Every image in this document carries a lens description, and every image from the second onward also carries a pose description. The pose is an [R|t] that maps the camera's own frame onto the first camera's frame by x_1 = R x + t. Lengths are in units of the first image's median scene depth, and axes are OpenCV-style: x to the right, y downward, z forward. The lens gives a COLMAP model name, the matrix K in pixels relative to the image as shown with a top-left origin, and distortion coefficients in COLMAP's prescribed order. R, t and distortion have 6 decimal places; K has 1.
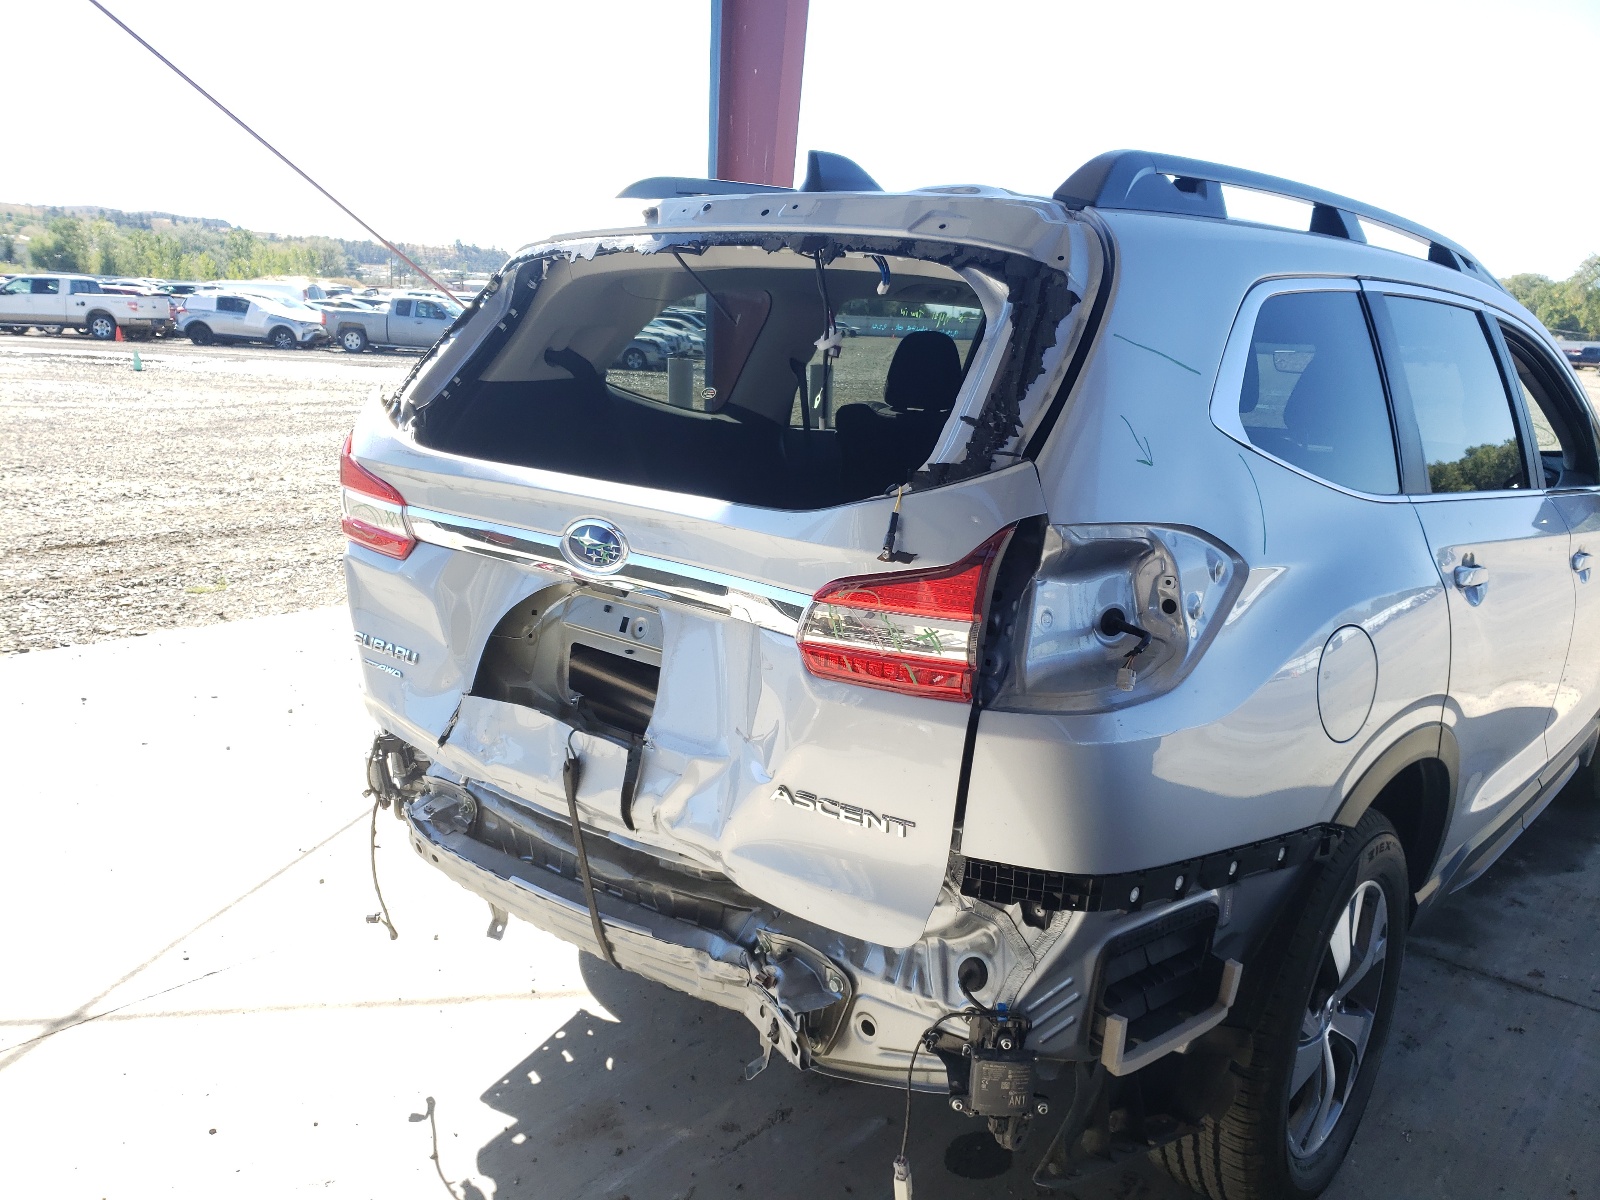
lens RADIAL K [[1240.0, 0, 799.5], [0, 1240.0, 583.0], [0, 0, 1]] dist [0.040636, -0.065468]
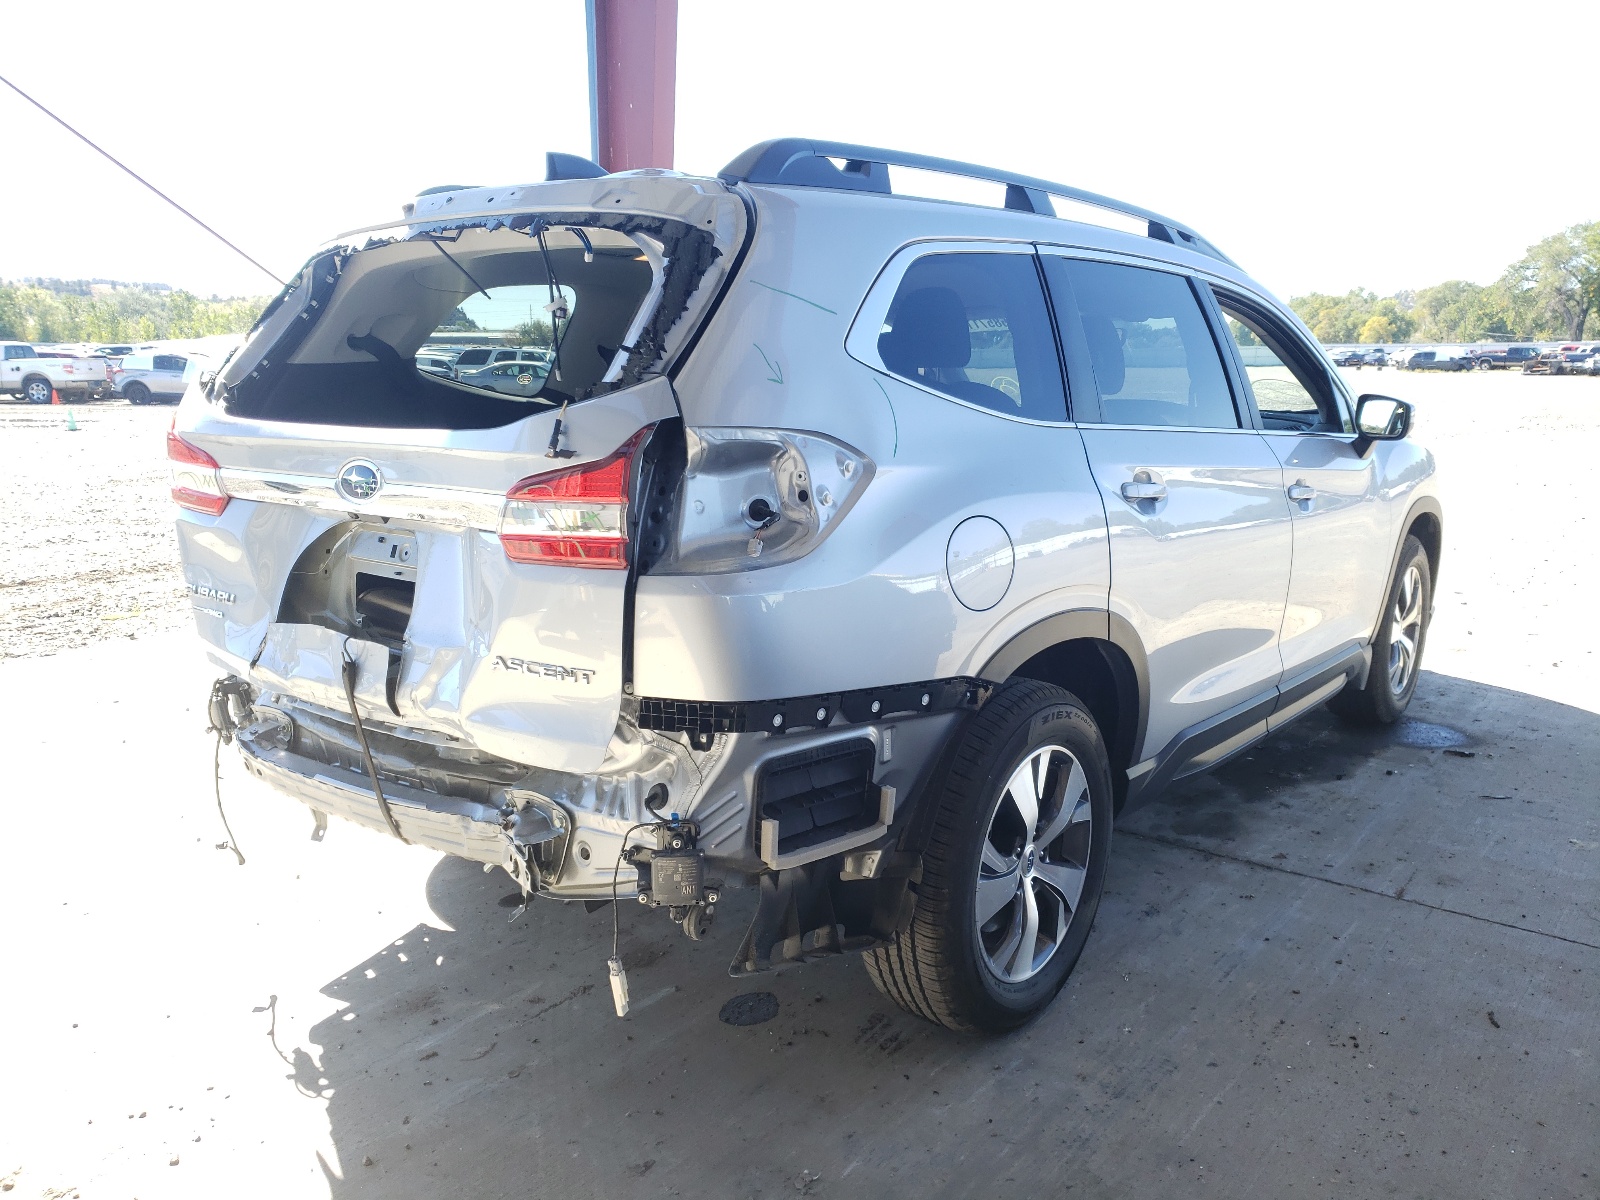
lens RADIAL K [[1252.3, 0, 807.4], [0, 1252.3, 599.3], [0, 0, 1]] dist [0.012134, -0.001230]
pose [[0.998351, -0.050210, 0.027817, 0.202754], [0.050728, 0.998546, -0.018238, 0.113612], [-0.026861, 0.019619, 0.999447, -0.194376]]
